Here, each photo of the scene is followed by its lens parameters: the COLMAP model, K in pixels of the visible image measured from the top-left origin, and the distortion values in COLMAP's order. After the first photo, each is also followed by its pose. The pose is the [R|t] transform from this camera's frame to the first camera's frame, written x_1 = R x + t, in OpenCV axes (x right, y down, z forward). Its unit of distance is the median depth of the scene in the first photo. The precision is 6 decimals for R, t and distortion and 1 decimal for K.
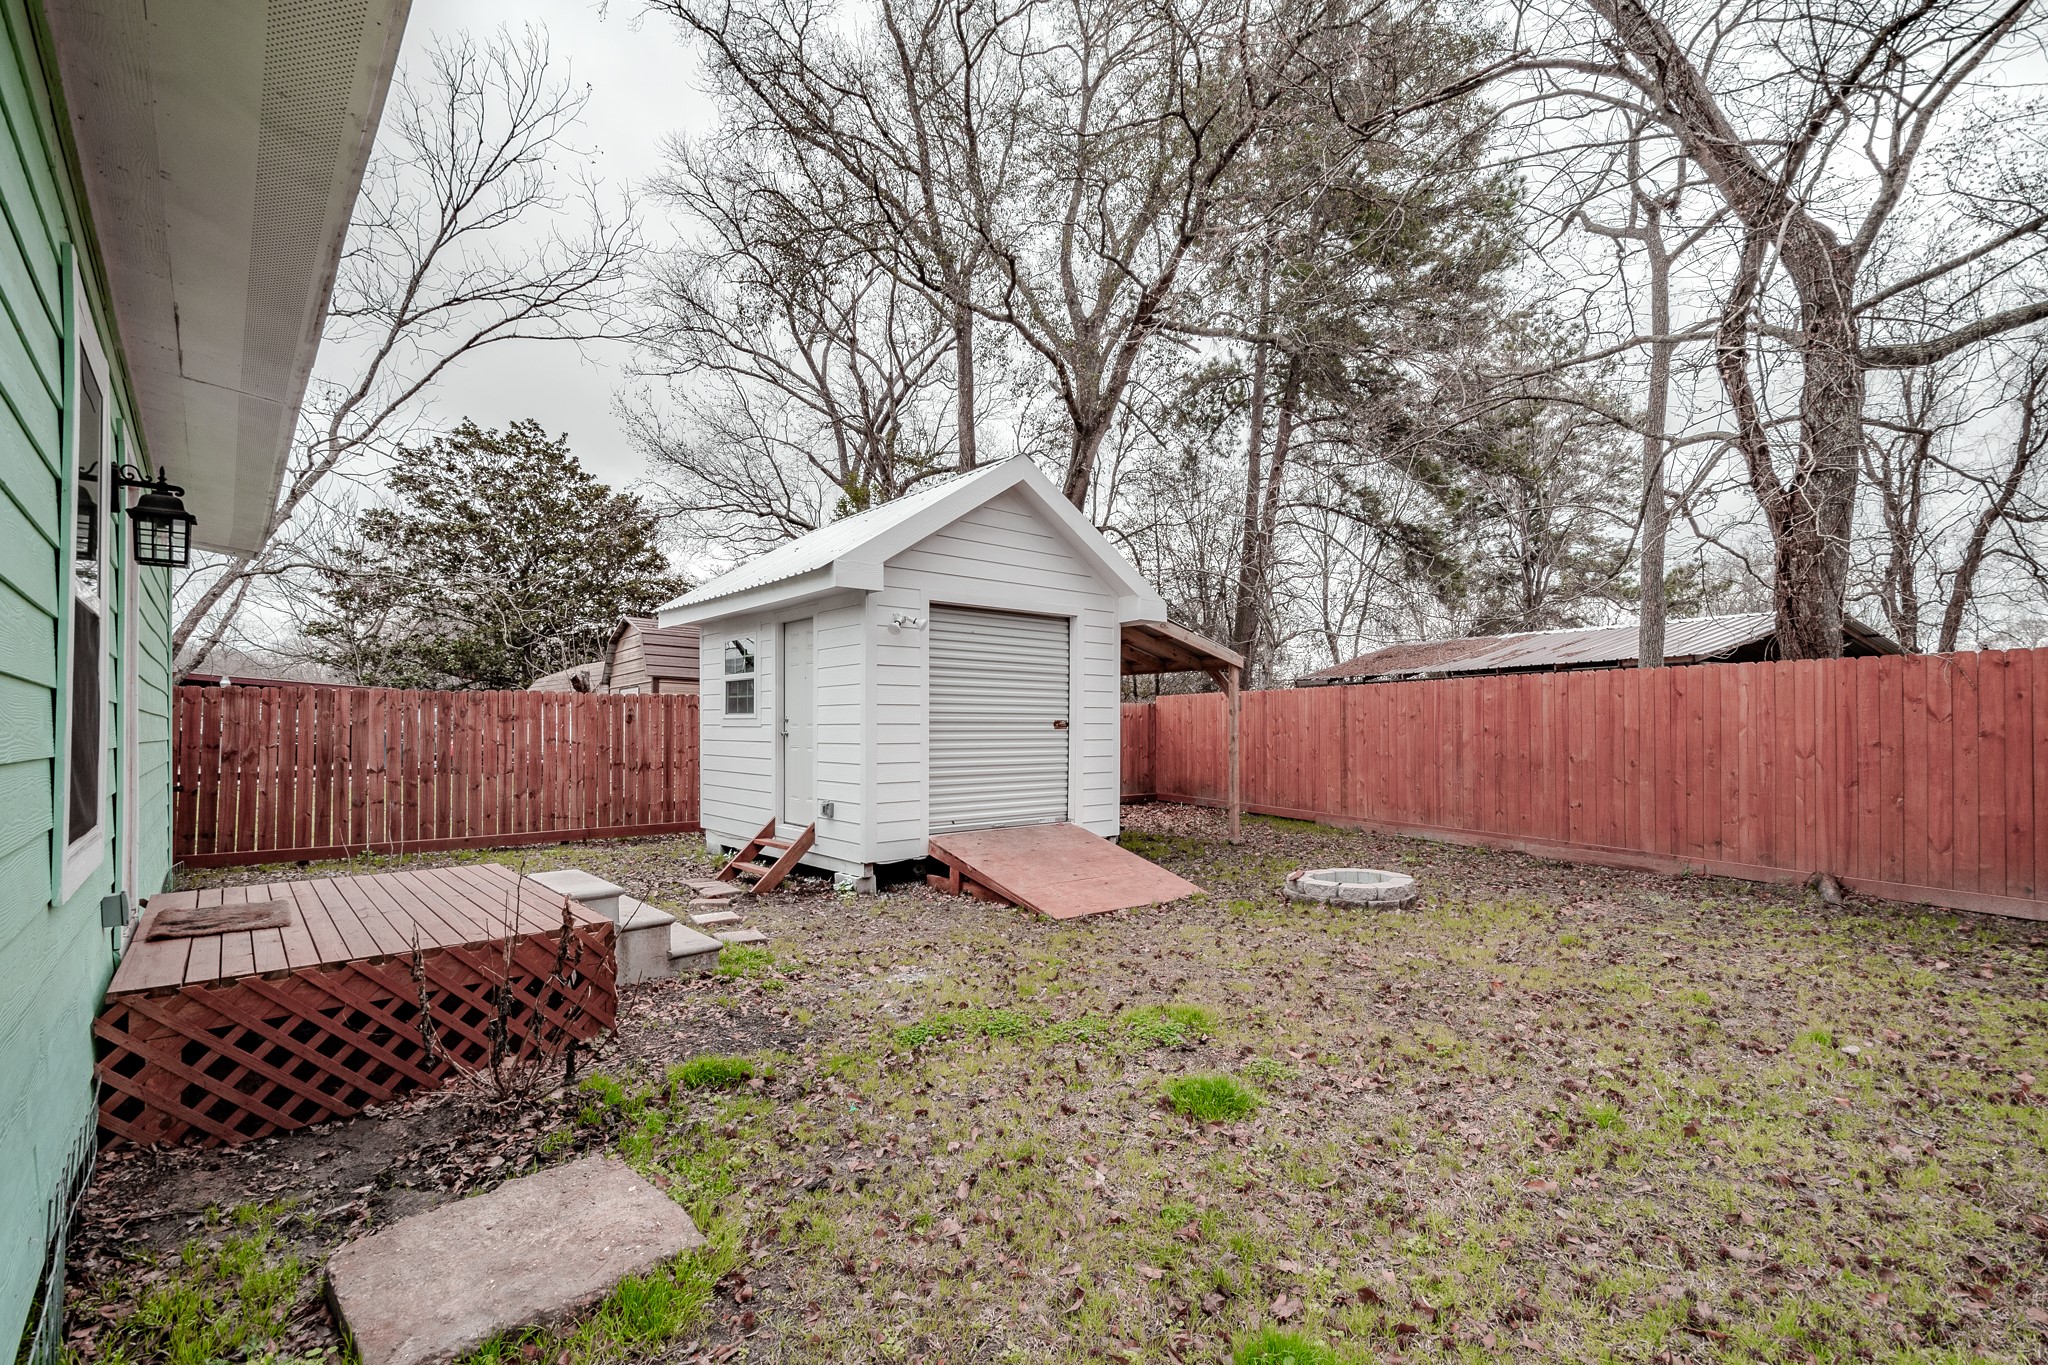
lens RADIAL K [[891.9, 0, 1032.2], [0, 891.9, 727.3], [0, 0, 1]] dist [0.006214, -0.000674]
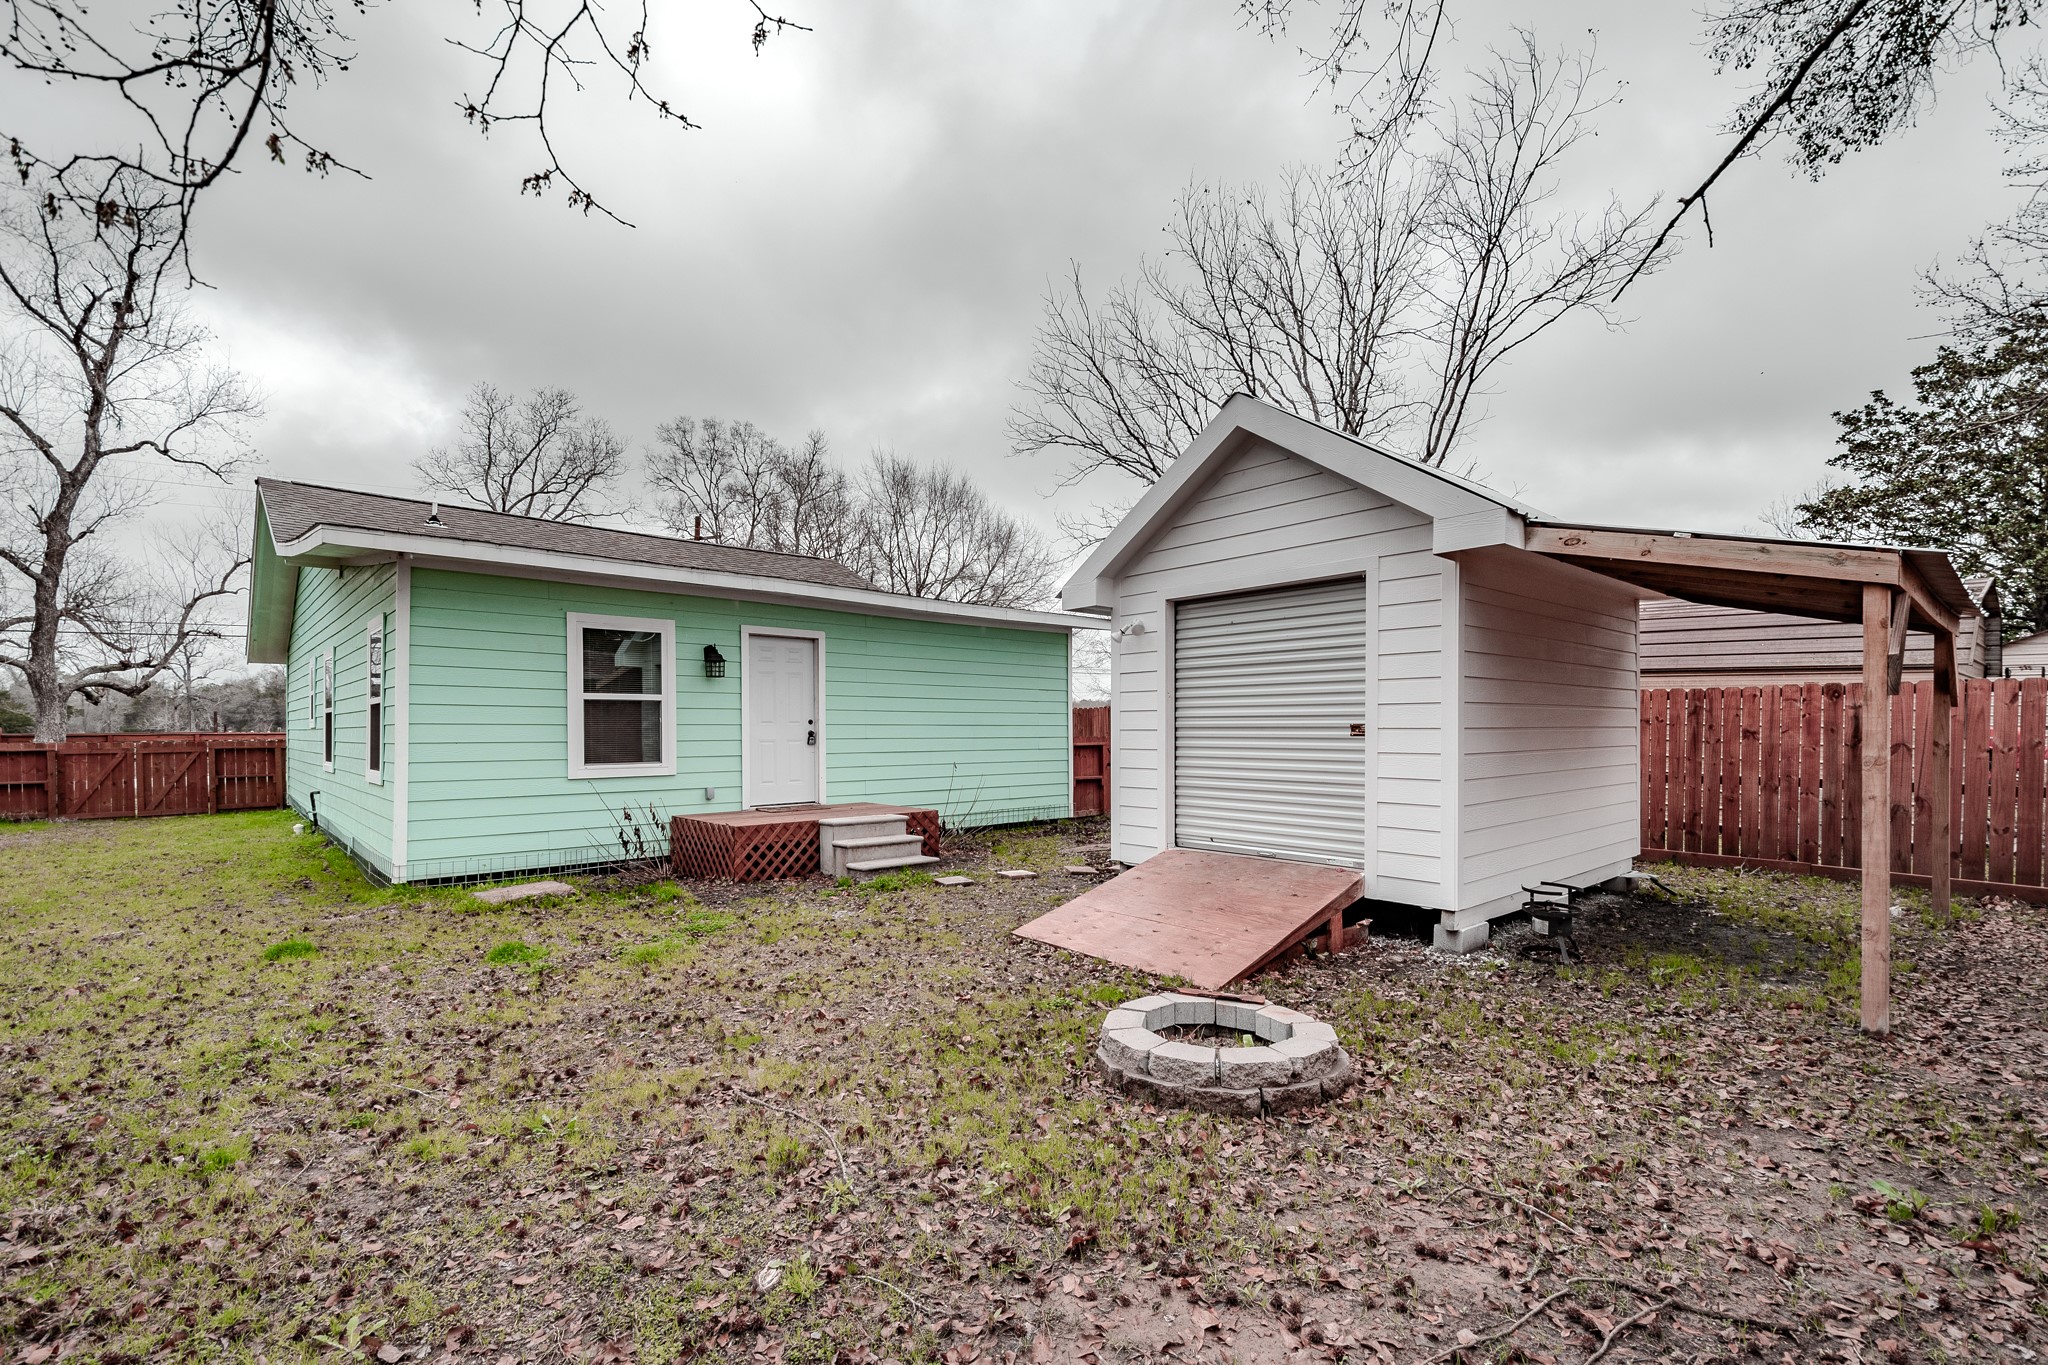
lens RADIAL K [[891.9, 0, 1032.2], [0, 891.9, 727.3], [0, 0, 1]] dist [0.006214, -0.000674]
pose [[0.011516, 0.001678, -0.999932, 0.653032], [-0.002039, 0.999997, 0.001655, -0.005176], [0.999932, 0.002020, 0.011520, 0.633795]]
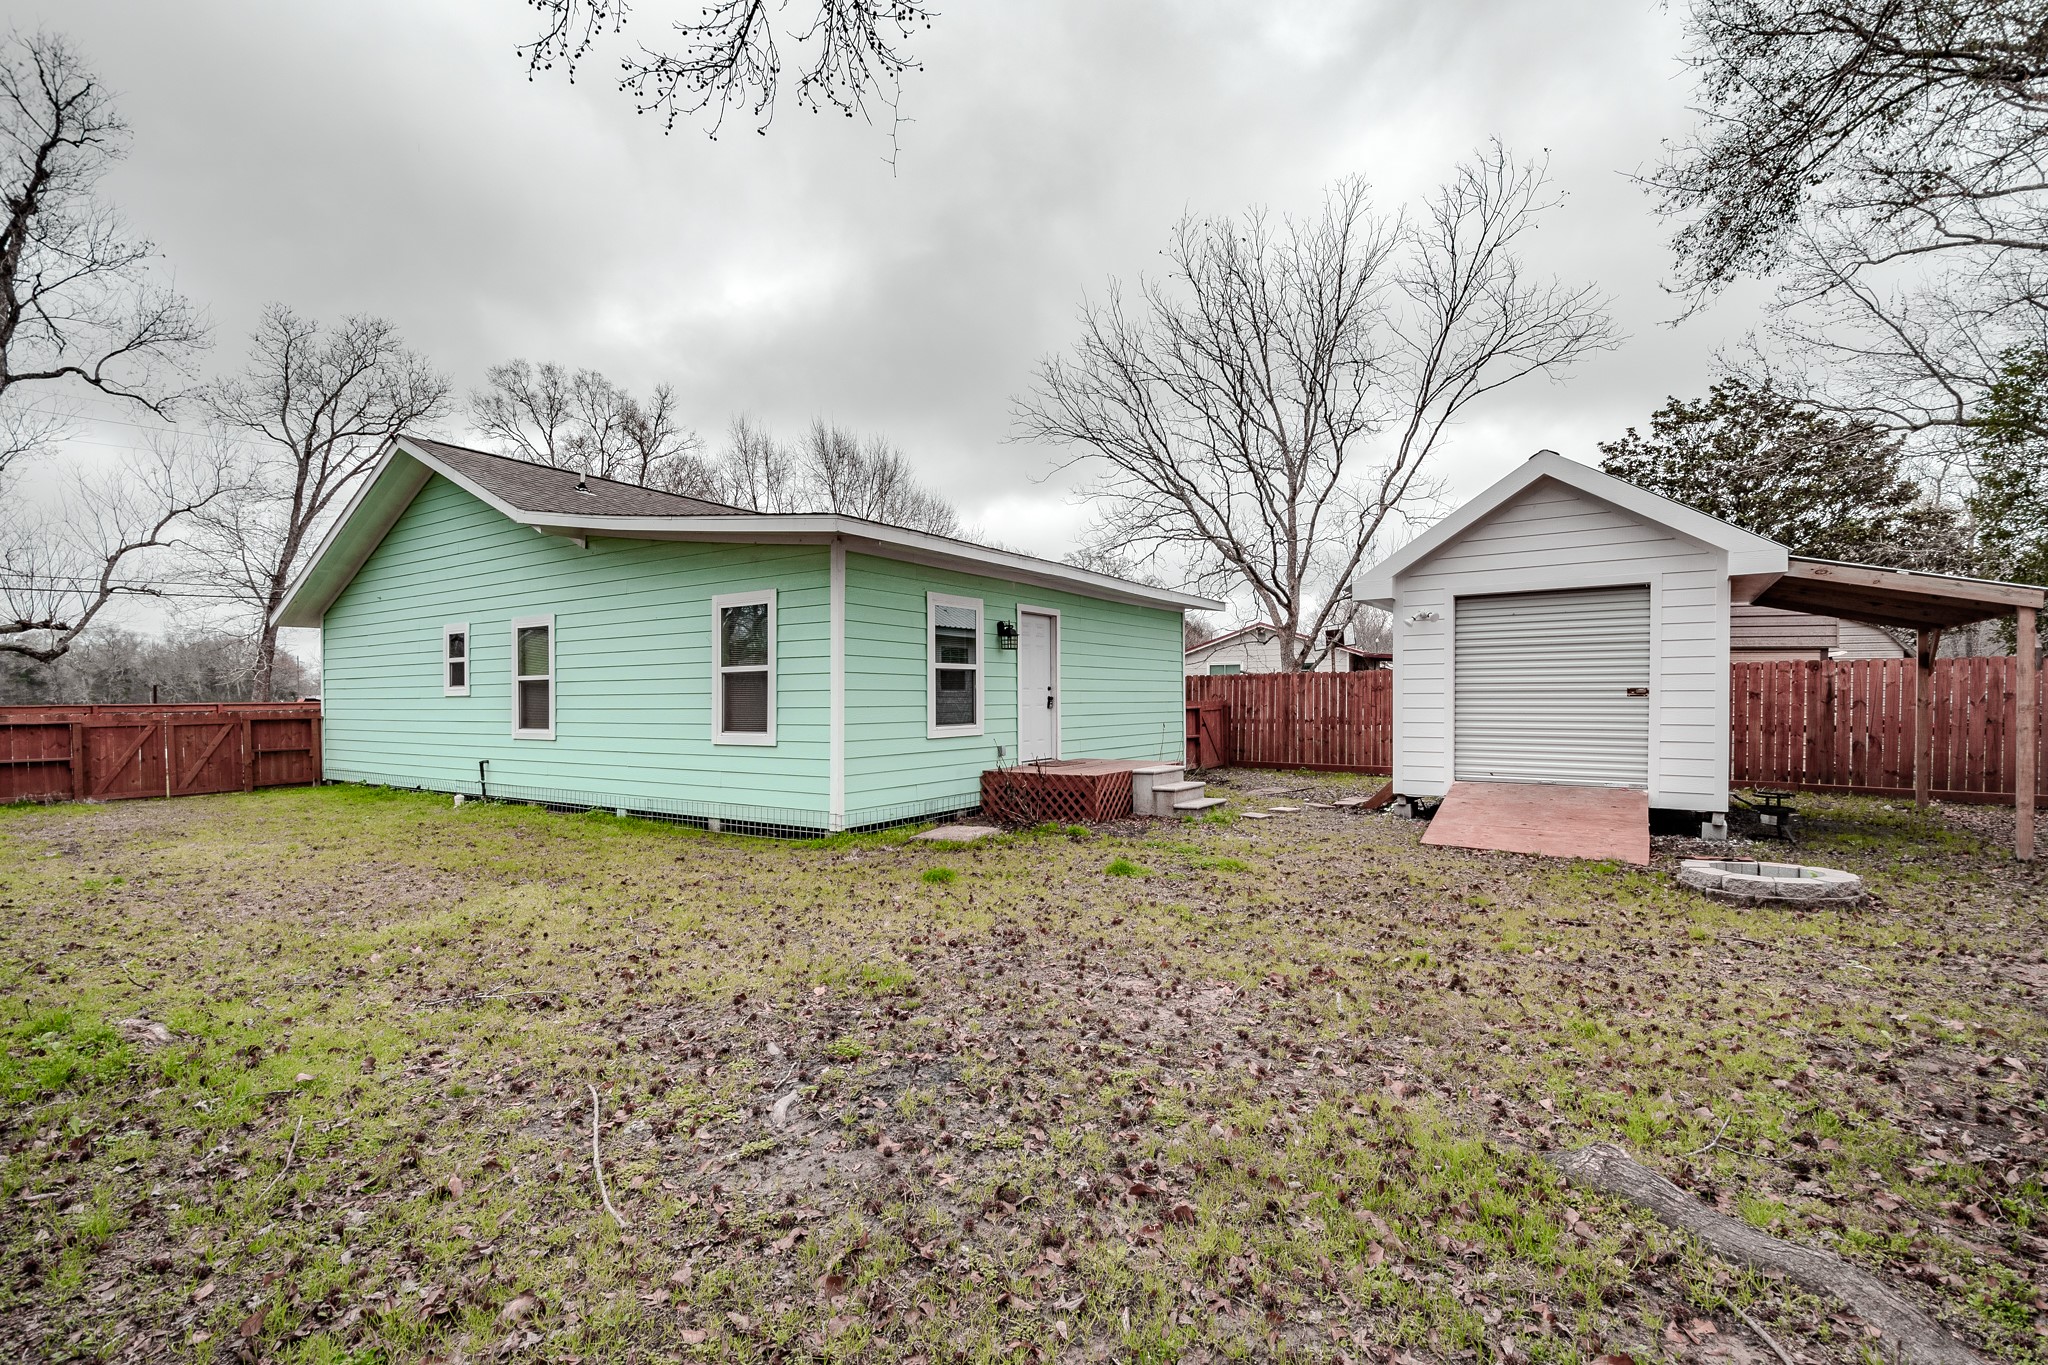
lens RADIAL K [[891.0, 0, 1025.6], [0, 891.0, 697.5], [0, 0, 1]] dist [0.003399, 0.000254]
pose [[0.240916, 0.002974, -0.970541, 0.751231], [0.001355, 0.999993, 0.003400, -0.001371], [0.970545, -0.002135, 0.240911, 0.075357]]
